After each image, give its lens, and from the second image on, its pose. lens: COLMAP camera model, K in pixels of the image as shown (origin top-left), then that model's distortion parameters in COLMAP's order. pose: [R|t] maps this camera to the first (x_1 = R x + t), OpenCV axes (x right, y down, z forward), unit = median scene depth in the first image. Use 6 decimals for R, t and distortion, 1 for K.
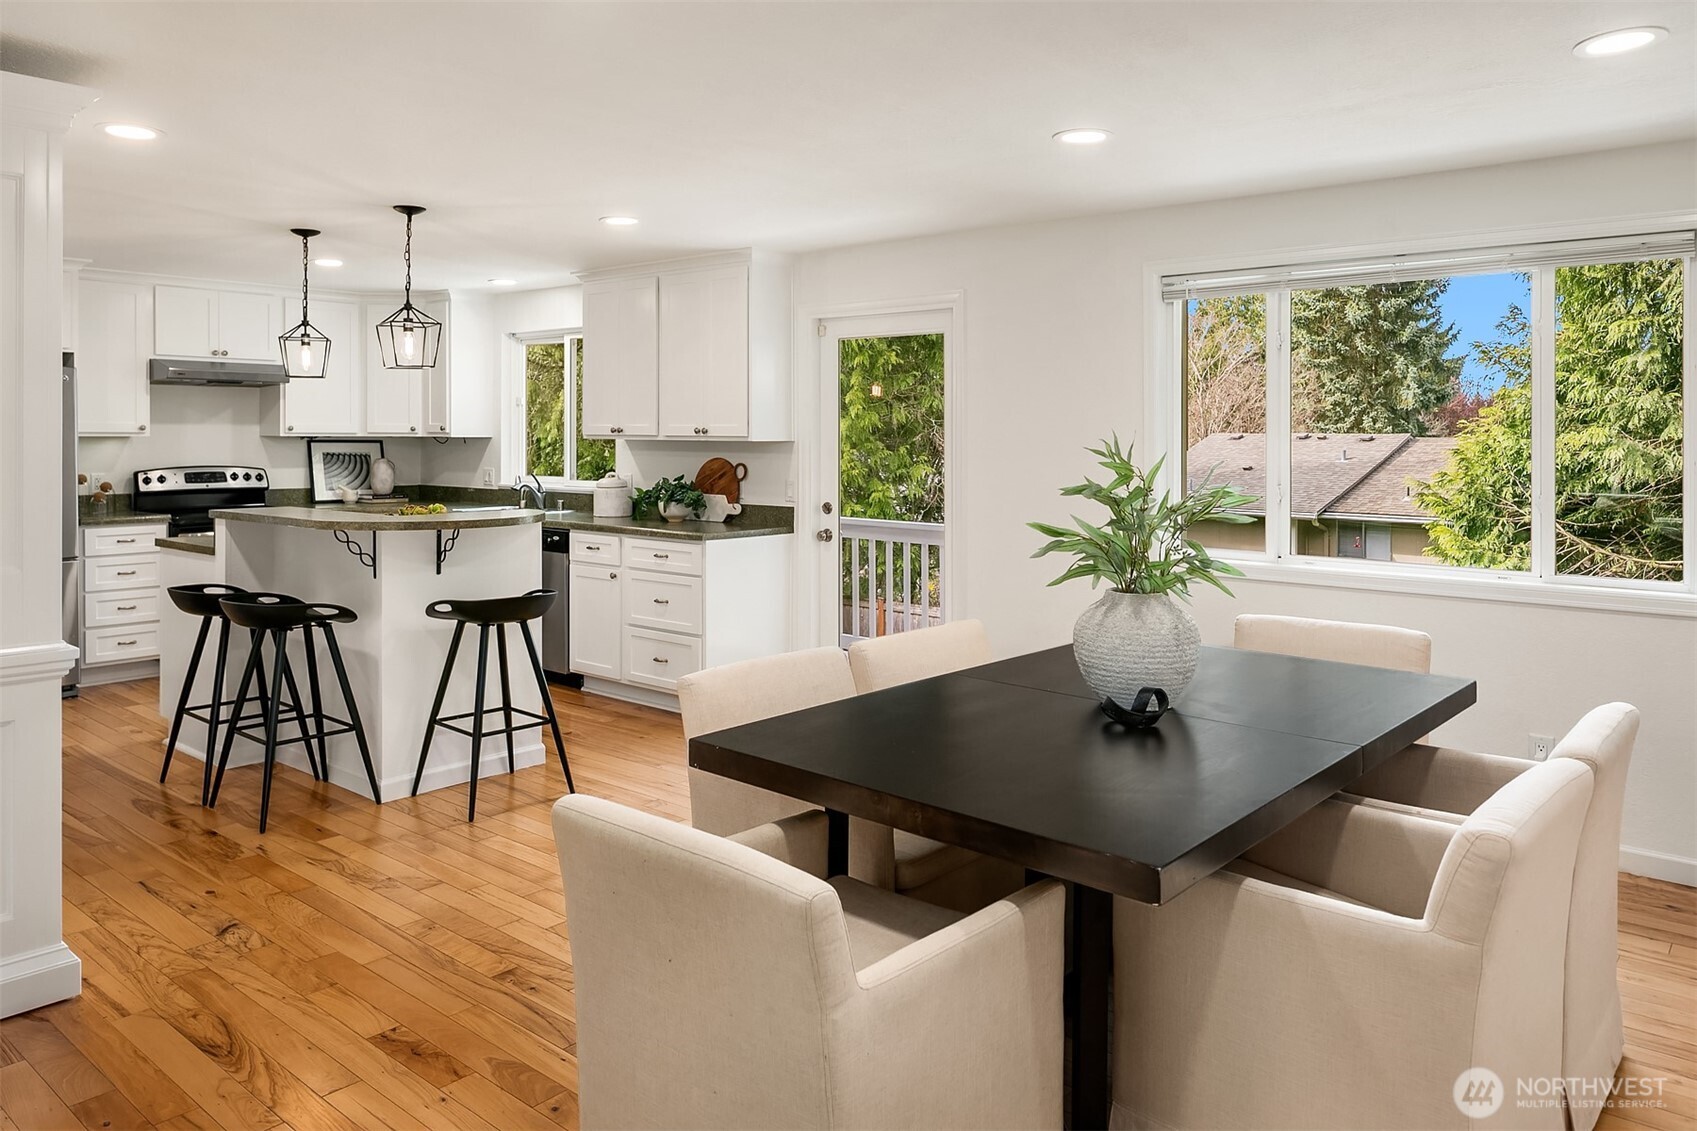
lens RADIAL K [[1220.1, 0, 853.6], [0, 1220.1, 557.7], [0, 0, 1]] dist [-0.004492, 0.002205]
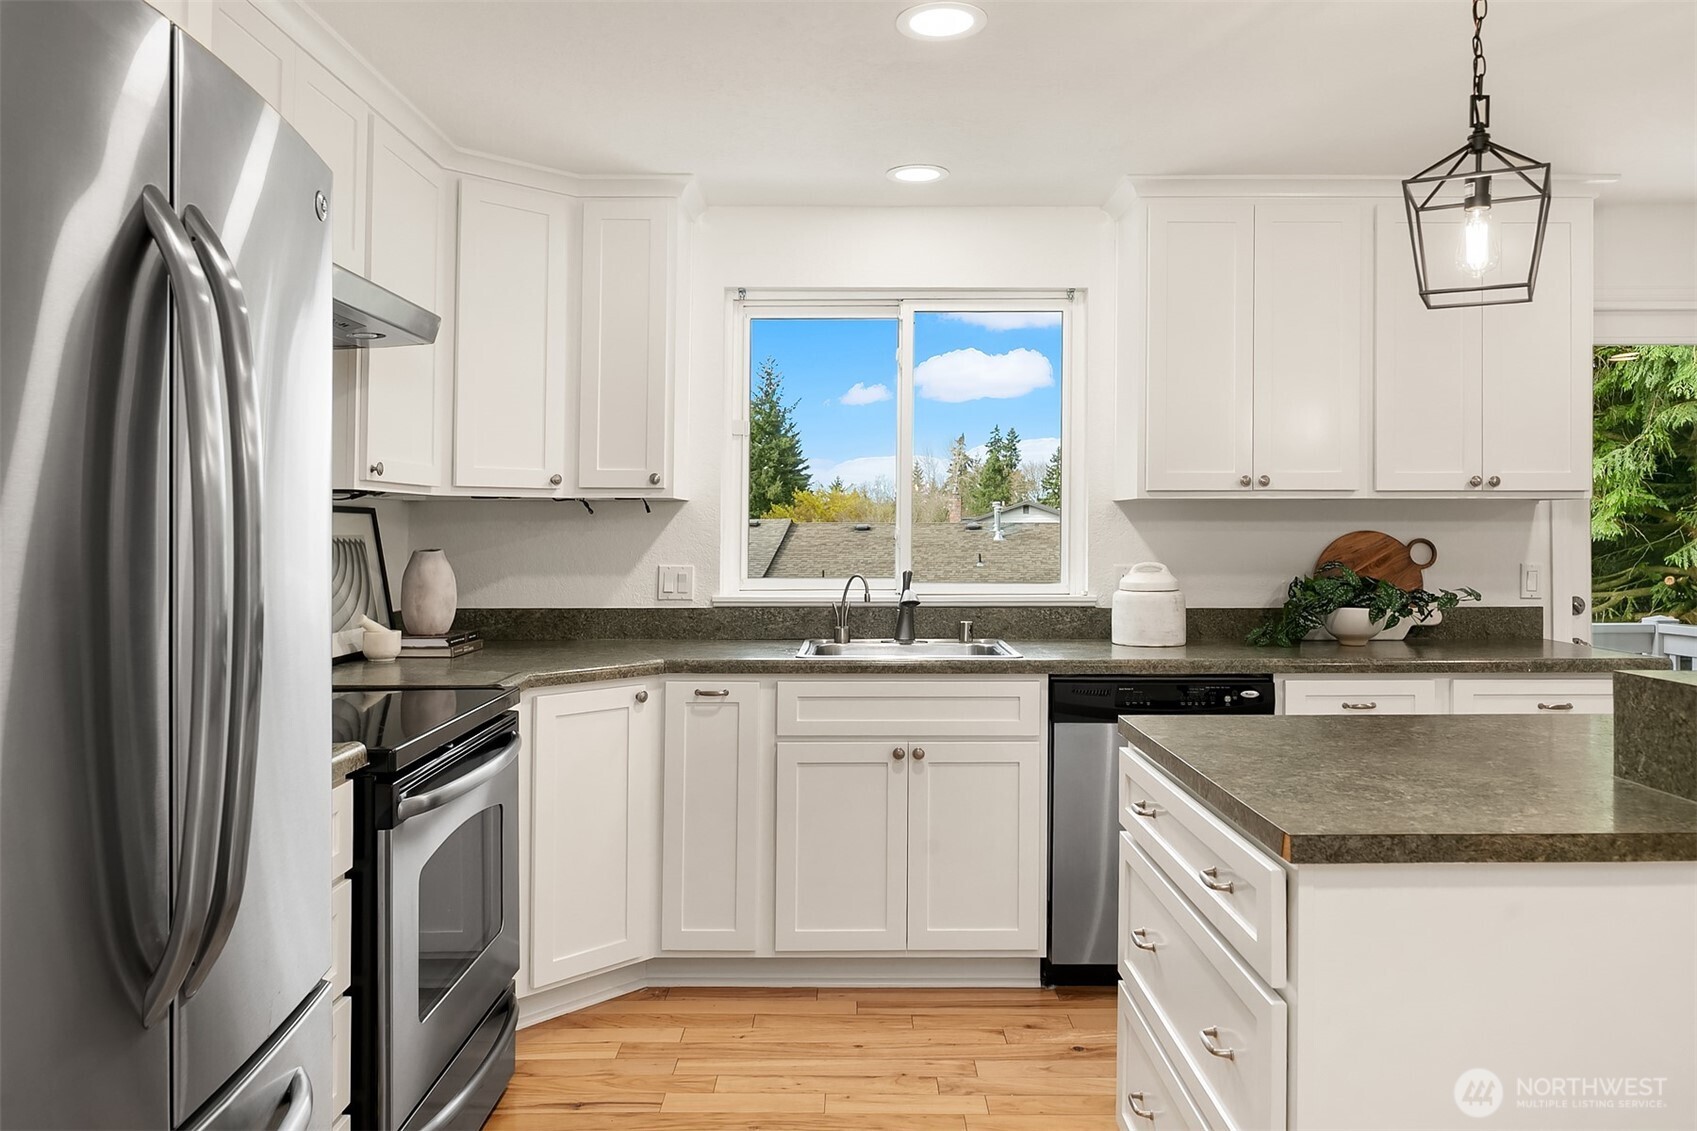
lens RADIAL K [[1220.1, 0, 846.5], [0, 1220.1, 570.9], [0, 0, 1]] dist [-0.004492, 0.002205]
pose [[0.763647, -0.032672, 0.644807, -0.633657], [0.071098, 0.996900, -0.033688, -0.056641], [-0.641708, 0.071570, 0.763602, 0.668867]]
